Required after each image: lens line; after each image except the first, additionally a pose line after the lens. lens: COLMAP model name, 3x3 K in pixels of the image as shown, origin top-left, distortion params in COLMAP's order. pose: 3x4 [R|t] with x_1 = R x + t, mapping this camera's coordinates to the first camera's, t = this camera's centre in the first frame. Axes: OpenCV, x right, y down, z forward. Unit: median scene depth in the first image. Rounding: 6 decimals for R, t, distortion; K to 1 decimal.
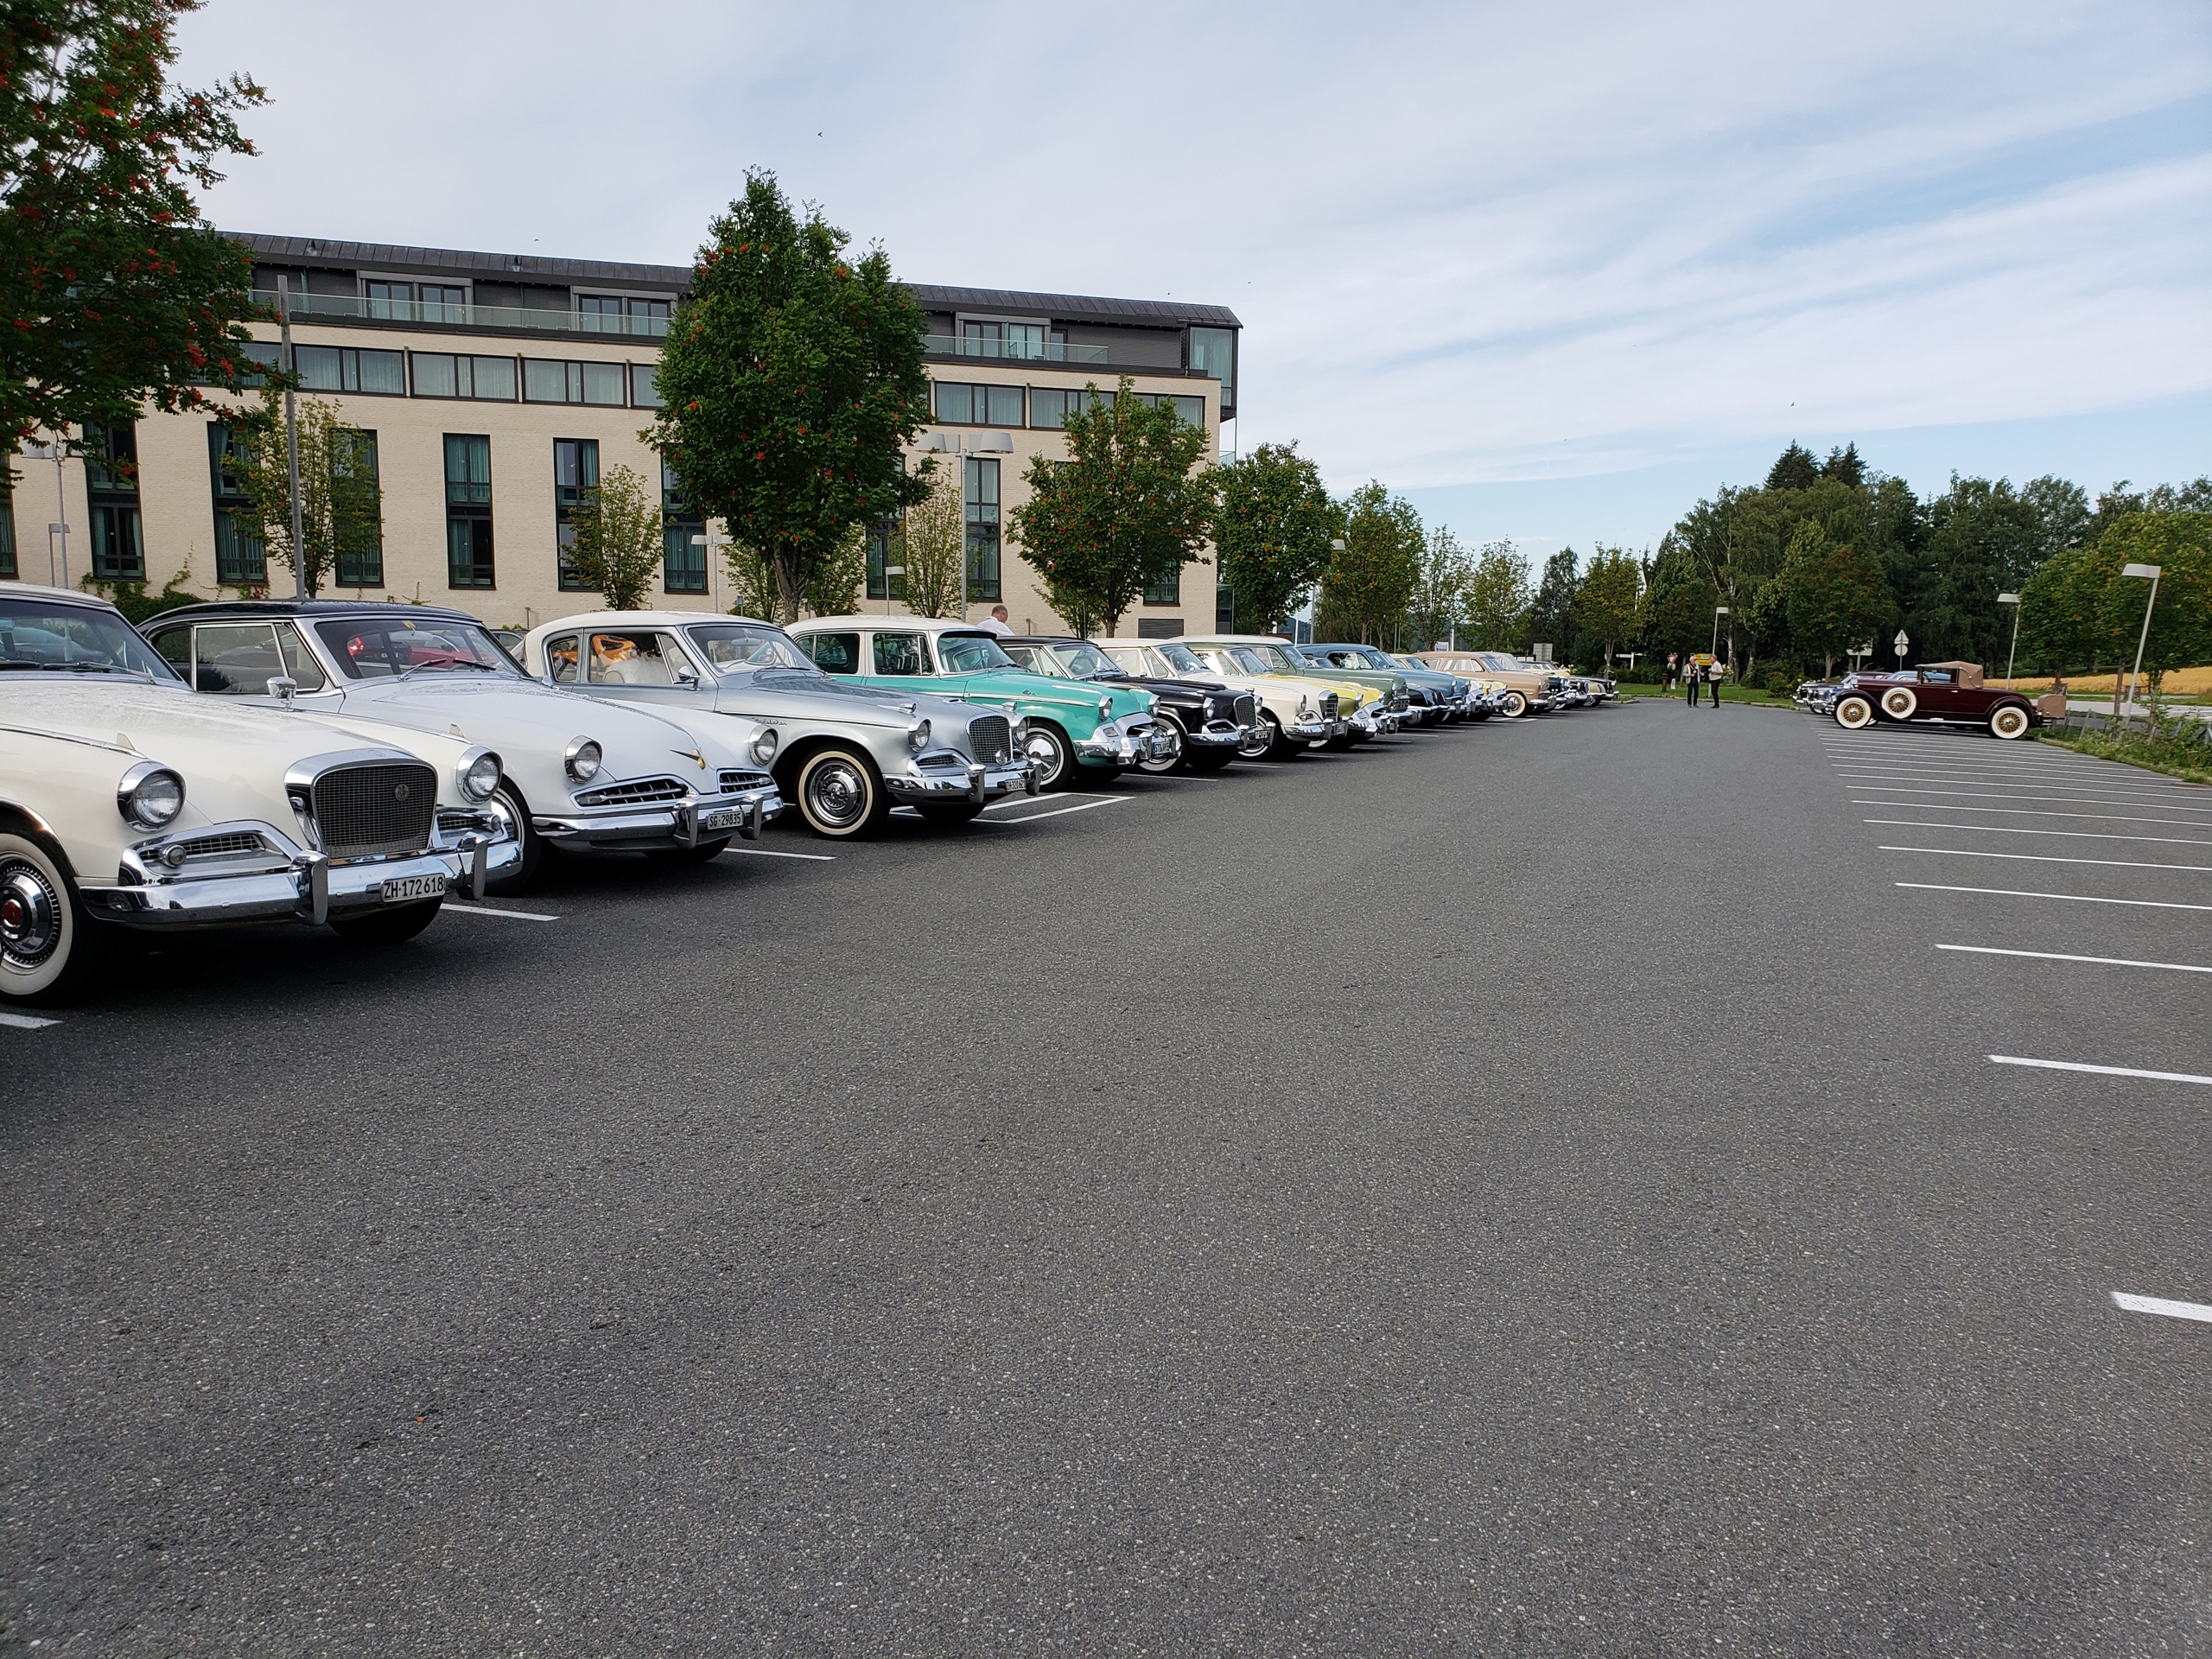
lens RADIAL K [[1699.8, 0, 1100.7], [0, 1699.8, 870.1], [0, 0, 1]] dist [0.017930, 0.014153]
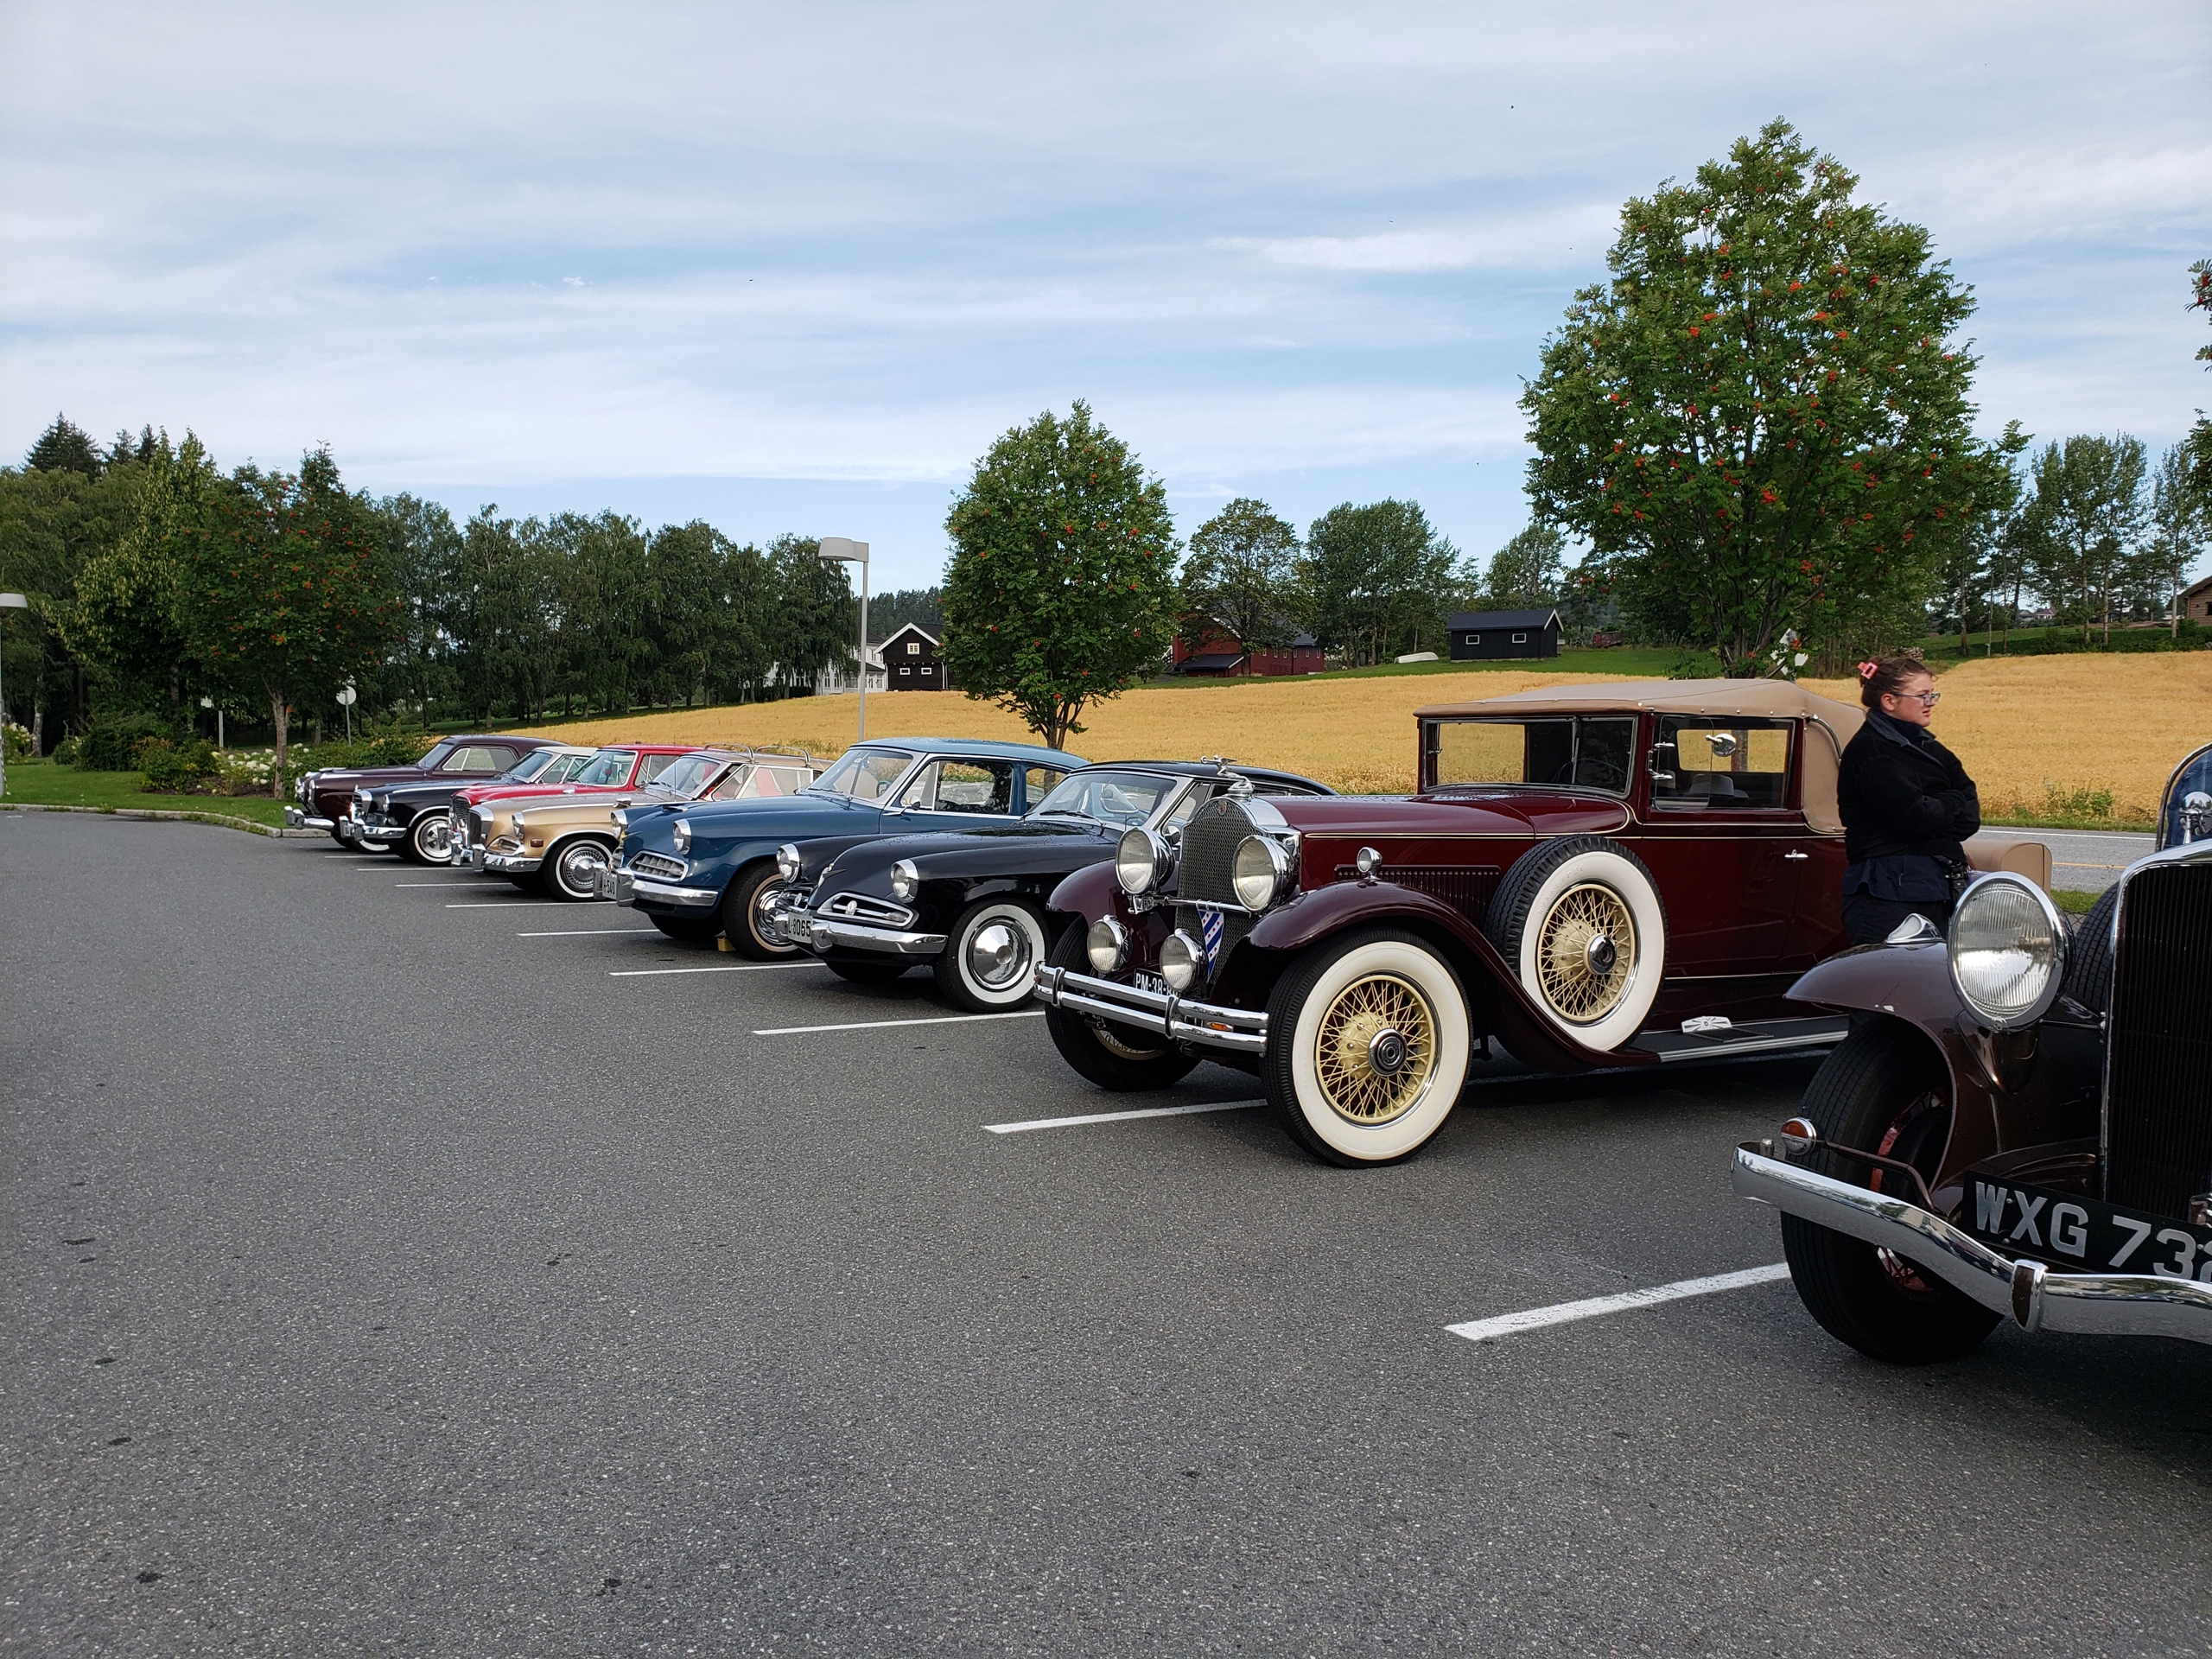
lens RADIAL K [[1699.8, 0, 1151.4], [0, 1699.8, 846.6], [0, 0, 1]] dist [0.017930, 0.014153]
pose [[0.584293, -0.075902, 0.807985, 0.169321], [0.112406, 0.993589, 0.012051, -0.059954], [-0.803720, 0.083781, 0.589079, 0.495981]]
